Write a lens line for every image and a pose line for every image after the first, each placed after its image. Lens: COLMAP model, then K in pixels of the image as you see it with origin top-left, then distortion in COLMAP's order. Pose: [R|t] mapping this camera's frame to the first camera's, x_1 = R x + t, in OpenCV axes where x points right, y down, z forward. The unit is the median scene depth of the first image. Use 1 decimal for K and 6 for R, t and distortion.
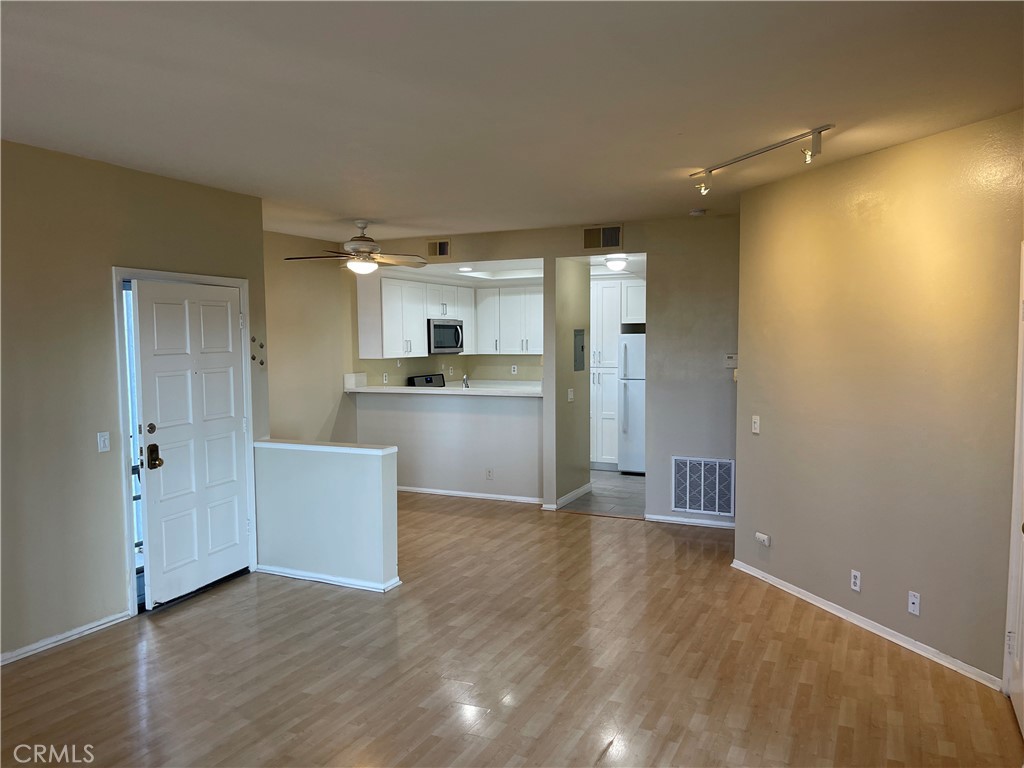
lens RADIAL K [[773.8, 0, 511.4], [0, 773.8, 400.5], [0, 0, 1]] dist [0.072040, -0.102865]
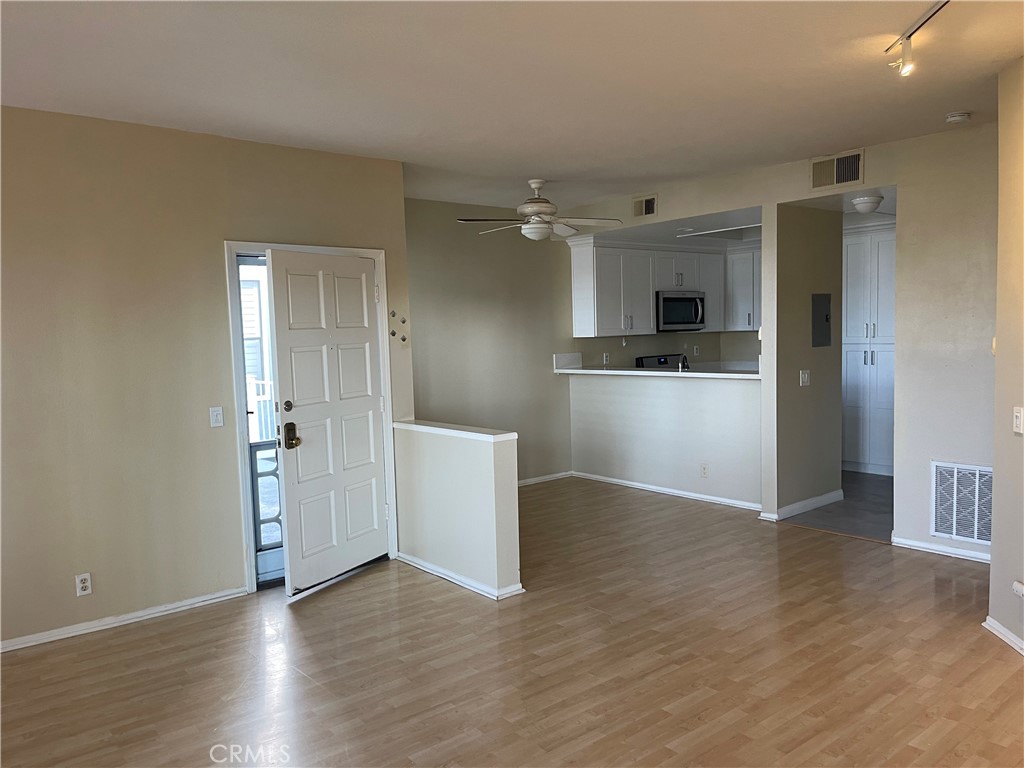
lens RADIAL K [[773.8, 0, 511.4], [0, 773.8, 400.5], [0, 0, 1]] dist [0.072040, -0.102865]
pose [[0.906058, 0.019329, -0.422712, 0.196301], [-0.012051, 0.999730, 0.019884, 0.005876], [0.422982, -0.012922, 0.906046, 0.205817]]
